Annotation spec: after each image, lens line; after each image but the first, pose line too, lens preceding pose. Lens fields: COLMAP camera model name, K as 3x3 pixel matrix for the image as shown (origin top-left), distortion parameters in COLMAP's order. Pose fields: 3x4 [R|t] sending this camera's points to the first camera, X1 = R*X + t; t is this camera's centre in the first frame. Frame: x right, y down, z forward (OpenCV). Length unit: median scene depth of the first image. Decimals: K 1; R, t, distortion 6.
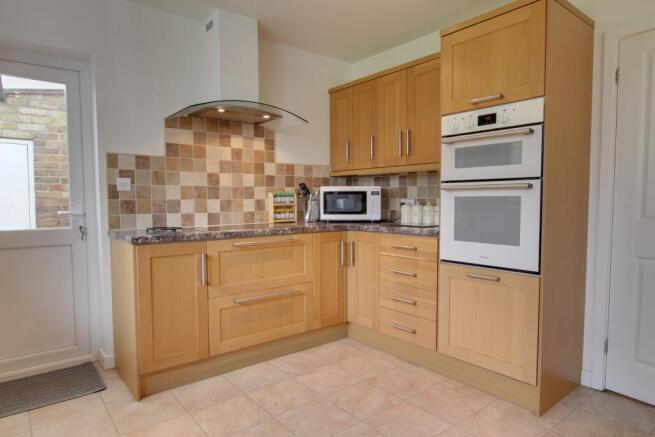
lens RADIAL K [[397.8, 0, 329.6], [0, 397.8, 222.4], [0, 0, 1]] dist [-0.022121, 0.005612]
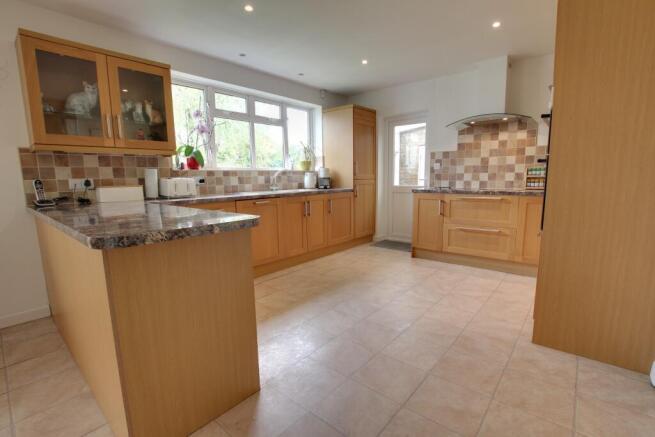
lens RADIAL K [[304.0, 0, 329.1], [0, 304.0, 221.5], [0, 0, 1]] dist [-0.032630, 0.003619]
pose [[0.184887, 0.145047, -0.971997, 0.933093], [-0.046584, 0.989230, 0.138758, -0.000334], [0.981655, 0.019625, 0.189653, 0.113590]]
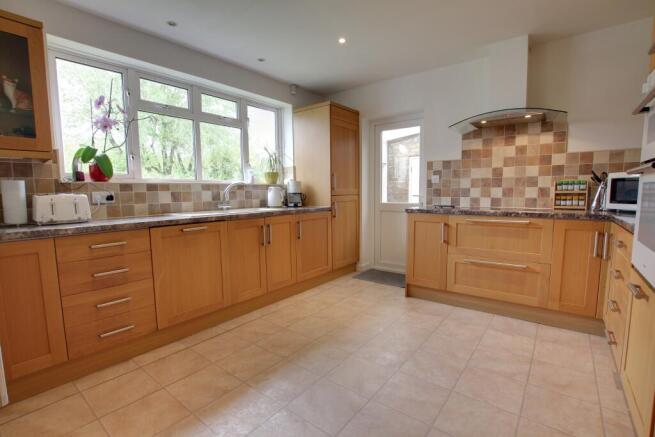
lens RADIAL K [[304.0, 0, 328.8], [0, 304.0, 222.2], [0, 0, 1]] dist [-0.032630, 0.003619]
pose [[0.224973, 0.101350, -0.969080, 0.608082], [-0.049178, 0.994489, 0.092591, -0.008985], [0.973123, 0.026827, 0.228717, 0.242852]]
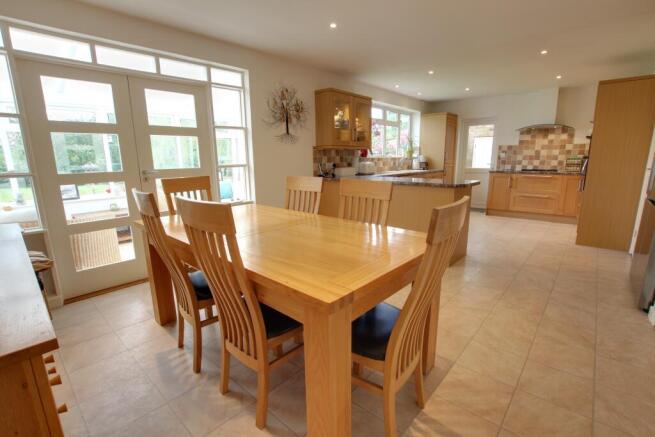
lens RADIAL K [[304.0, 0, 329.1], [0, 304.0, 220.7], [0, 0, 1]] dist [-0.032630, 0.003619]
pose [[0.165357, 0.203712, -0.964966, 1.577689], [-0.050925, 0.978893, 0.197926, 0.012870], [0.984918, 0.016412, 0.172240, -0.737000]]
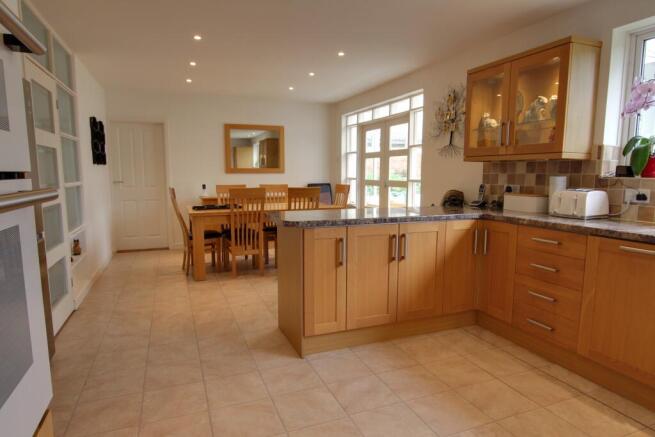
lens RADIAL K [[397.8, 0, 327.5], [0, 397.8, 221.0], [0, 0, 1]] dist [-0.022121, 0.005612]
pose [[-0.955000, -0.035411, 0.294486, 0.090490], [0.018815, 0.983615, 0.179295, -0.089349], [-0.296010, 0.176767, -0.938686, 0.898534]]
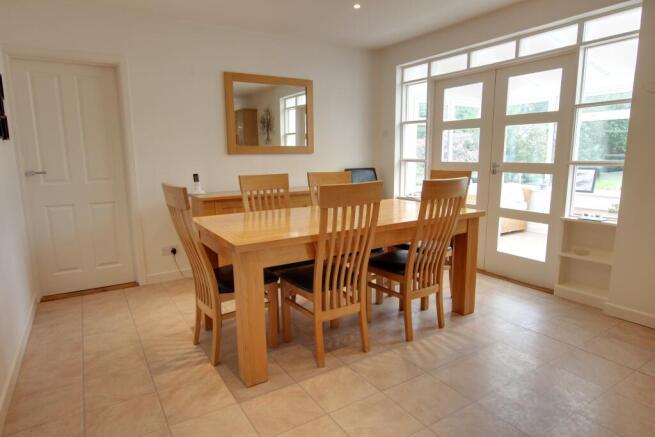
lens RADIAL K [[397.8, 0, 329.6], [0, 397.8, 220.4], [0, 0, 1]] dist [-0.022121, 0.005612]
pose [[-0.992936, -0.008231, 0.118369, 0.823226], [0.018648, 0.974369, 0.224183, -0.040588], [-0.117181, 0.224806, -0.967332, 0.225995]]
